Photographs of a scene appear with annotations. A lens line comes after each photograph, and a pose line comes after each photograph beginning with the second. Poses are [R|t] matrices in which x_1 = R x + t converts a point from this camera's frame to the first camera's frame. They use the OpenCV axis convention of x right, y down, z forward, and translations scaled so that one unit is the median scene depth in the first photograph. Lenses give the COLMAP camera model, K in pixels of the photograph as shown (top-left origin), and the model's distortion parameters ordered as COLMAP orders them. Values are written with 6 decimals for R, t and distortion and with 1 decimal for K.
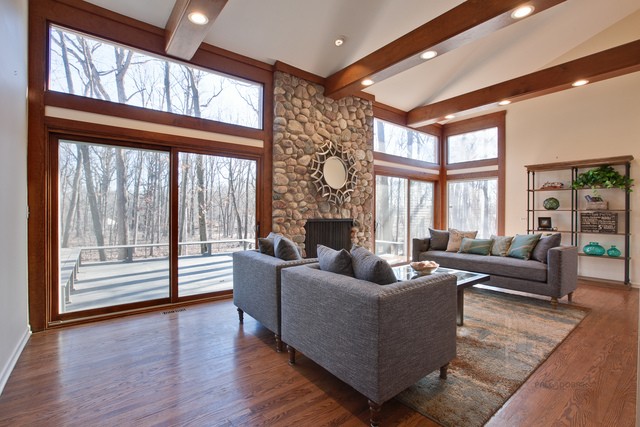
lens RADIAL K [[290.5, 0, 331.8], [0, 290.5, 212.9], [0, 0, 1]] dist [-0.023868, 0.003013]
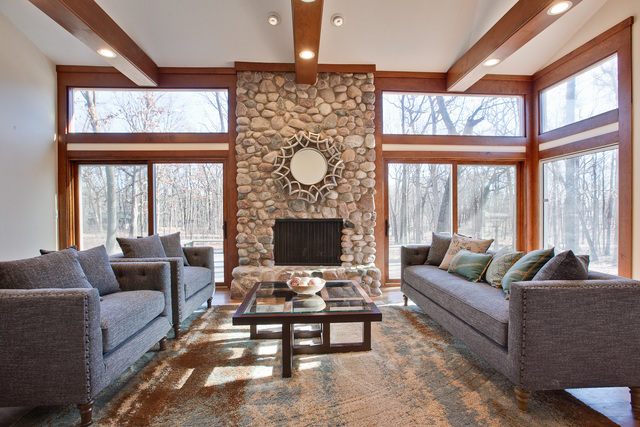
lens RADIAL K [[290.5, 0, 331.6], [0, 290.5, 213.9], [0, 0, 1]] dist [-0.023868, 0.003013]
pose [[0.822862, -0.008893, -0.568172, 0.582012], [0.011262, 0.999936, 0.000660, 0.005950], [0.568130, -0.006942, 0.822910, 0.319564]]
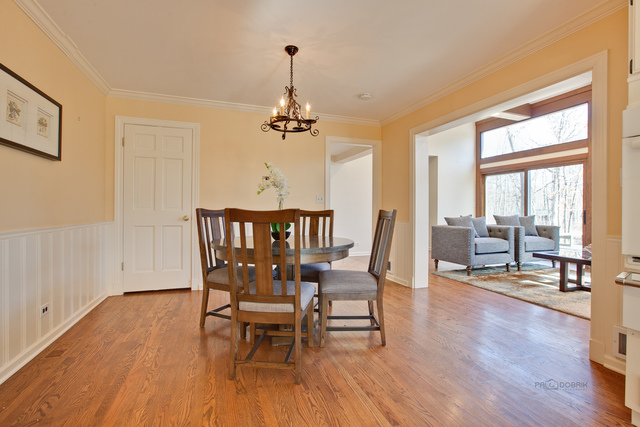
lens RADIAL K [[290.5, 0, 321.6], [0, 290.5, 210.4], [0, 0, 1]] dist [-0.023868, 0.003013]
pose [[-0.325692, -0.003021, -0.945471, 1.168475], [-0.011490, 0.999934, 0.000764, 0.036777], [0.945406, 0.011113, -0.325705, 0.279430]]
